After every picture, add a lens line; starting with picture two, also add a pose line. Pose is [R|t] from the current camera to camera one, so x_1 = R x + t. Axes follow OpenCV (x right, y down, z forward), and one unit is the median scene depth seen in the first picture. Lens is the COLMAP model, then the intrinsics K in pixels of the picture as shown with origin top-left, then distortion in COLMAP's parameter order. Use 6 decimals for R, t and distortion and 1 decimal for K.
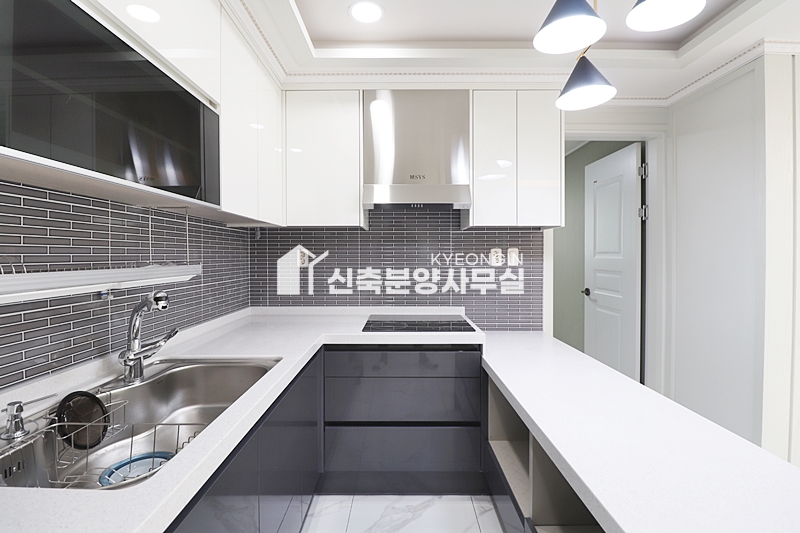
lens RADIAL K [[367.9, 0, 402.6], [0, 367.9, 260.1], [0, 0, 1]] dist [-0.011115, -0.004978]
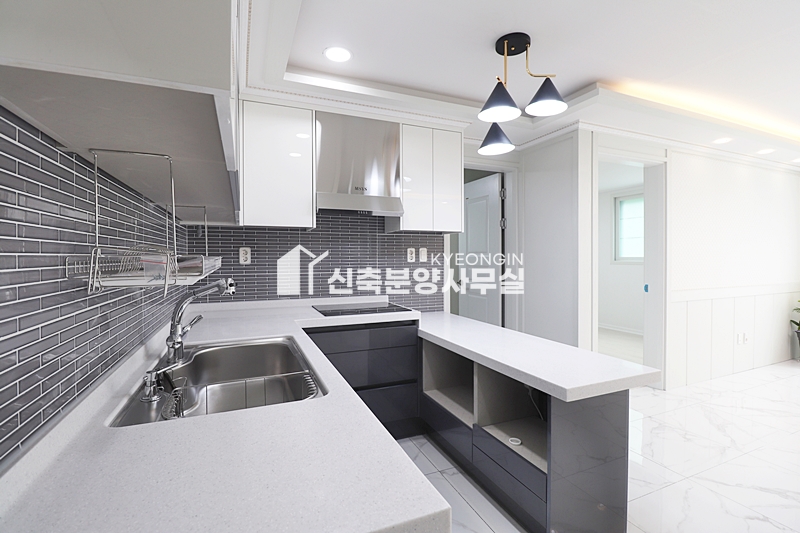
lens RADIAL K [[367.9, 0, 395.3], [0, 367.9, 262.5], [0, 0, 1]] dist [-0.011115, -0.004978]
pose [[0.924050, -0.004791, 0.382242, -0.283955], [0.003746, 0.999987, 0.003479, 0.012782], [-0.382254, -0.001783, 0.924056, -0.151587]]
